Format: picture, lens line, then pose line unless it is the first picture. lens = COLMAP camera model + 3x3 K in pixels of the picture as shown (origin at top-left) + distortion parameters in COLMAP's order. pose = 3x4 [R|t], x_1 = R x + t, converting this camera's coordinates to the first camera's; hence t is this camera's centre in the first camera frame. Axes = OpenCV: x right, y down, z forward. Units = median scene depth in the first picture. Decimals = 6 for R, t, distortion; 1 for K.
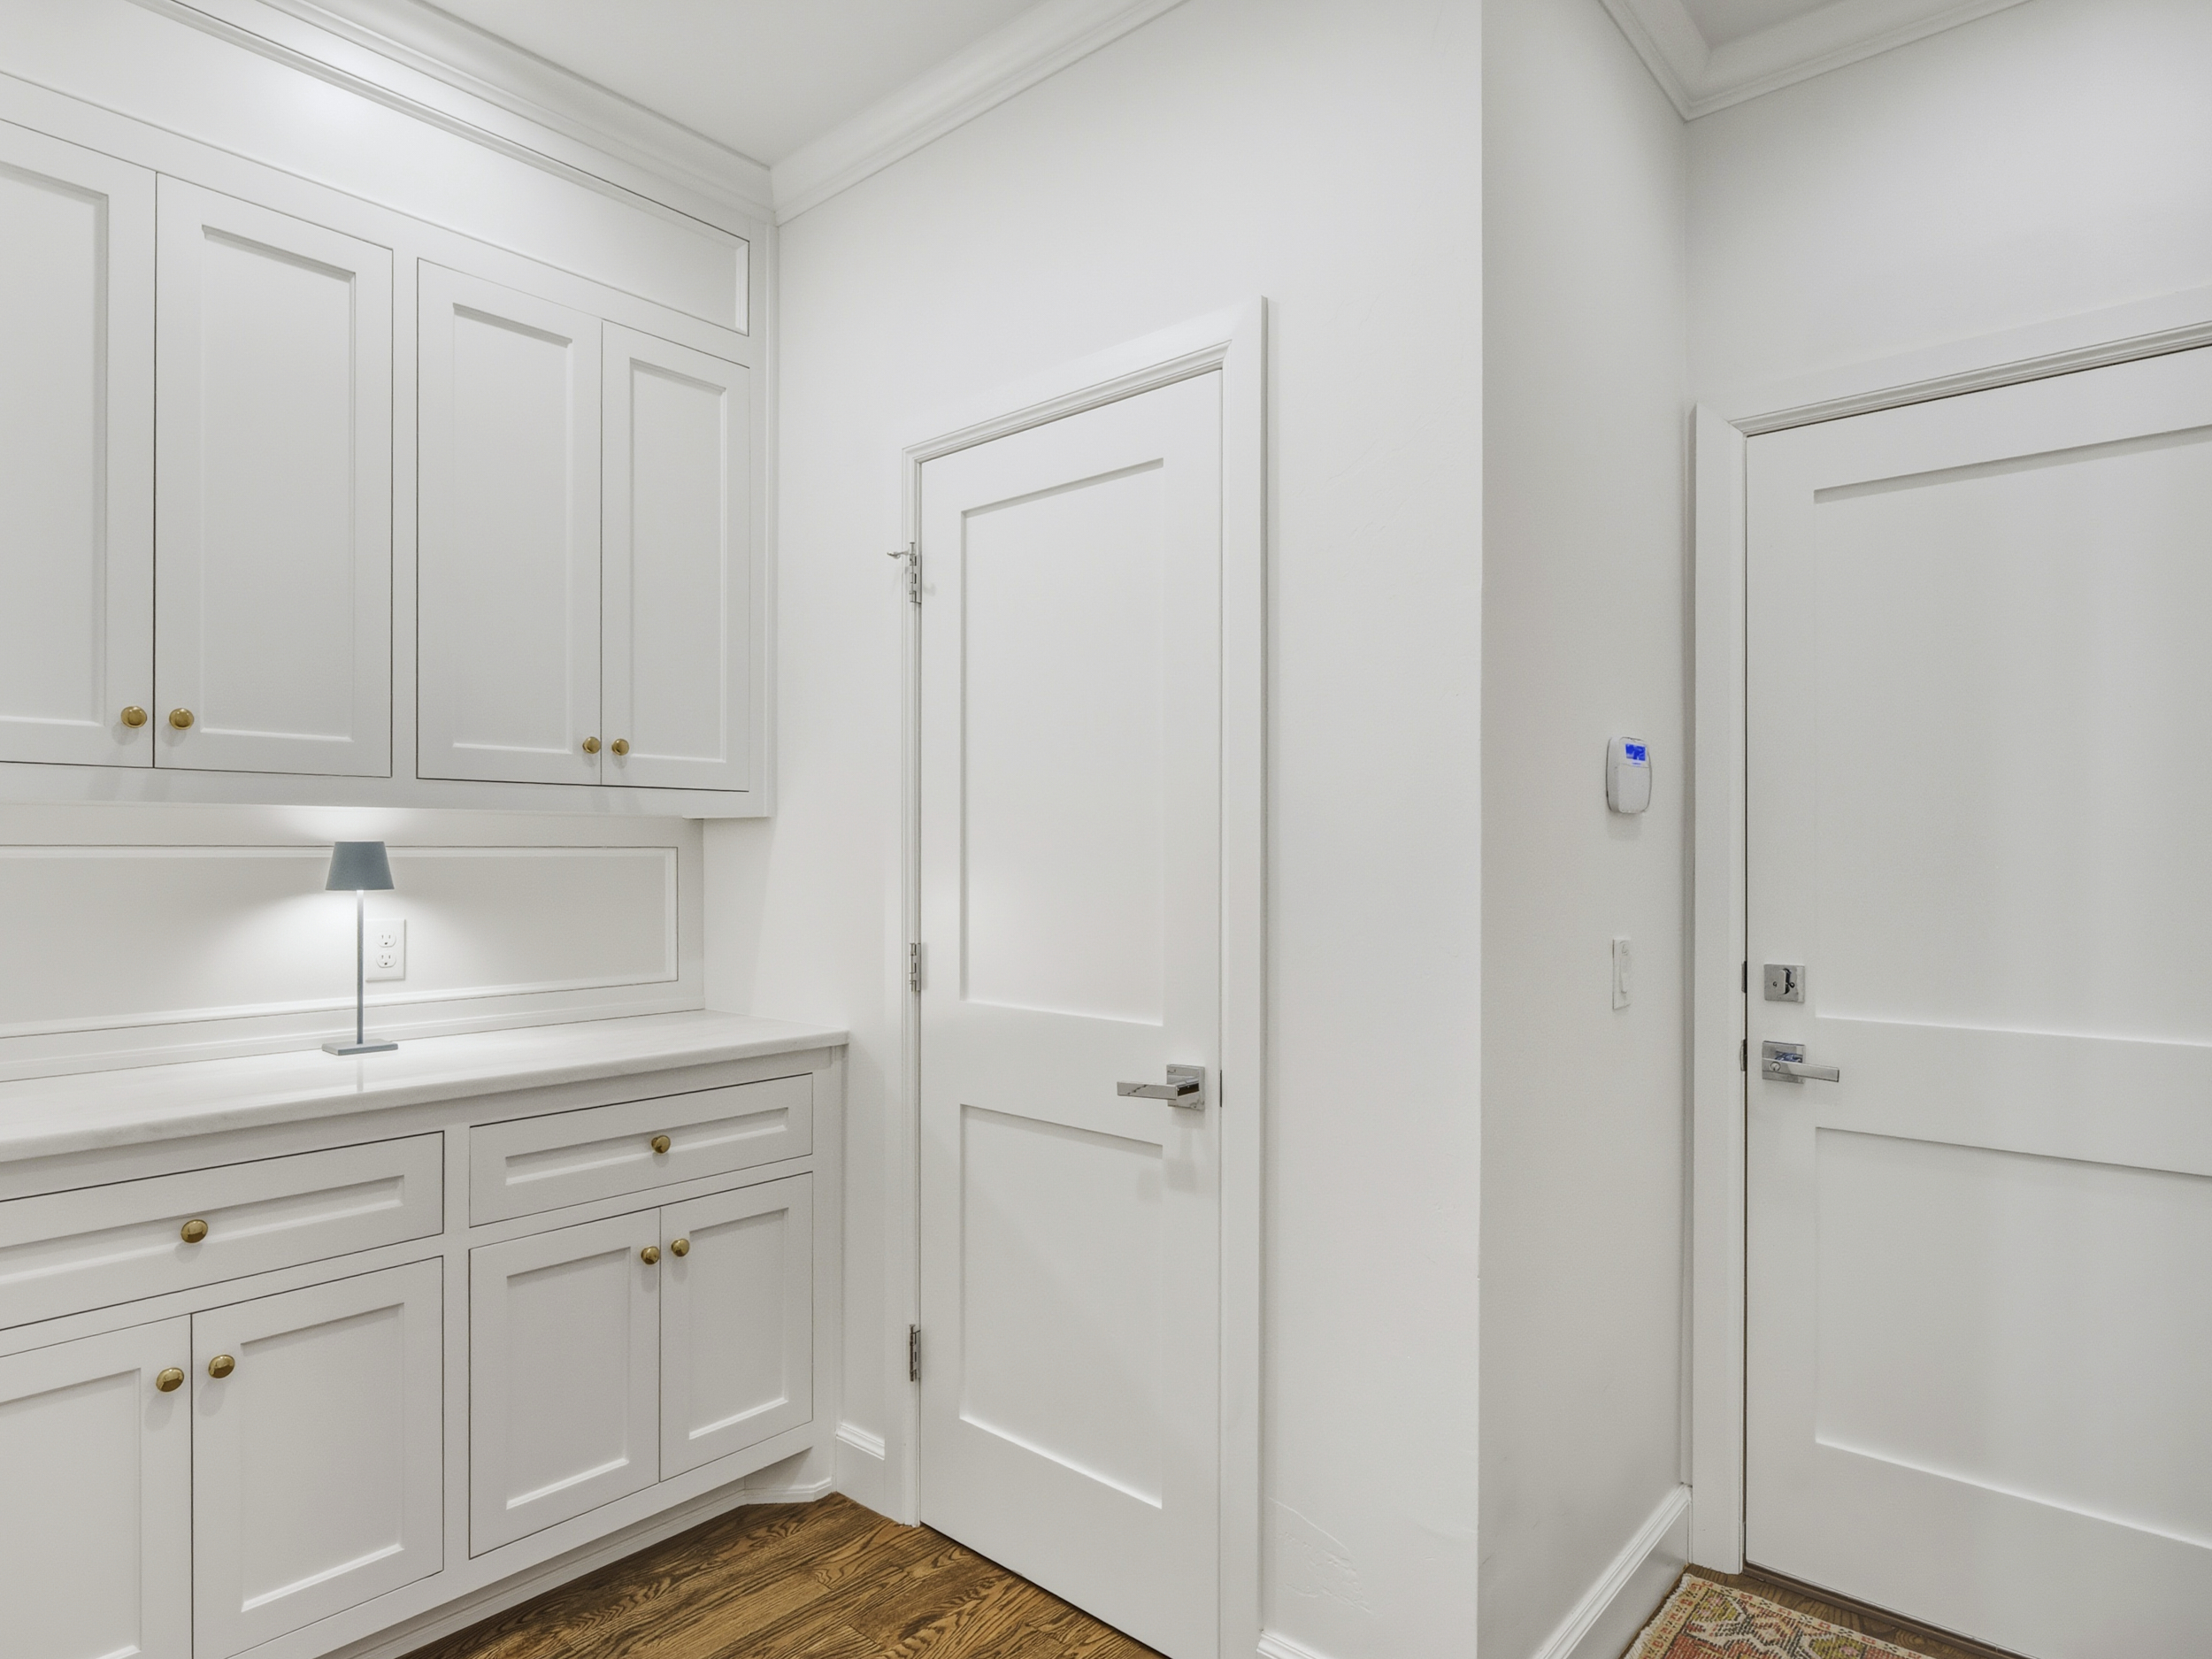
lens RADIAL K [[1251.3, 0, 1113.4], [0, 1251.3, 850.9], [0, 0, 1]] dist [-0.007941, 0.000474]
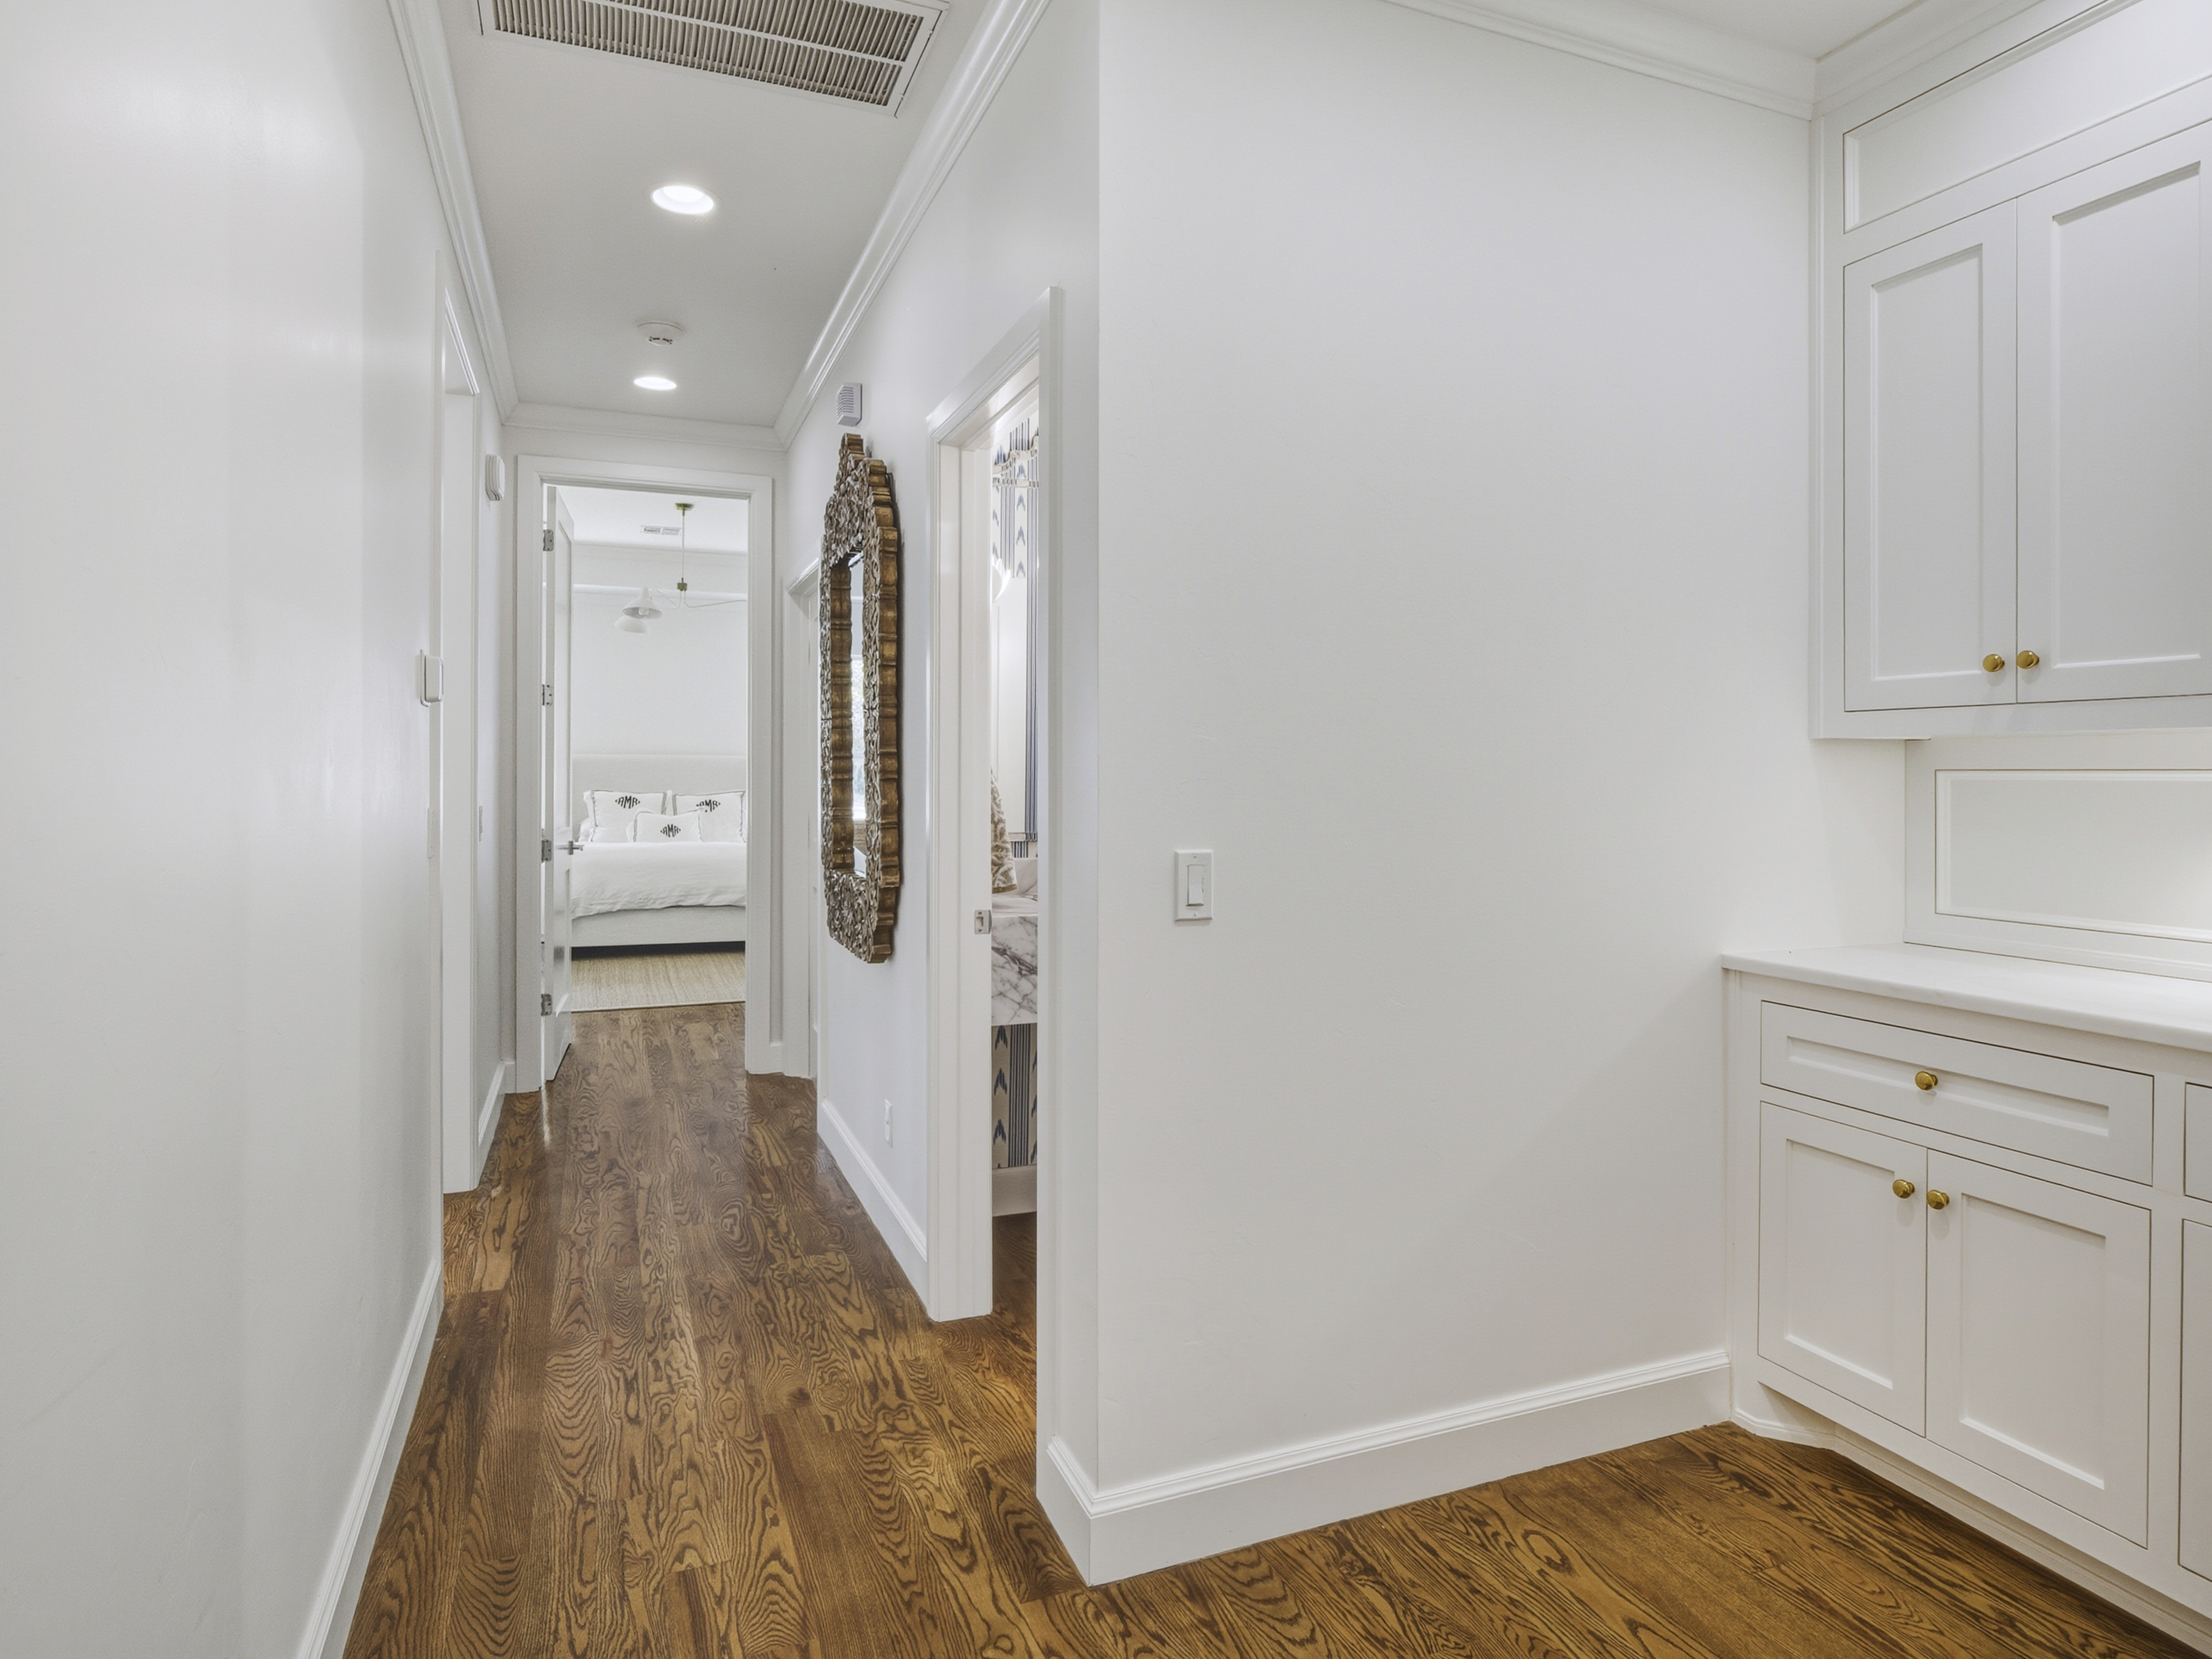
lens RADIAL K [[1251.3, 0, 1113.5], [0, 1251.3, 766.2], [0, 0, 1]] dist [-0.007941, 0.000474]
pose [[-0.448994, -0.004593, -0.893523, 0.725484], [-0.001192, 0.999989, -0.004541, -0.000401], [0.893534, -0.000974, -0.448994, 0.828071]]
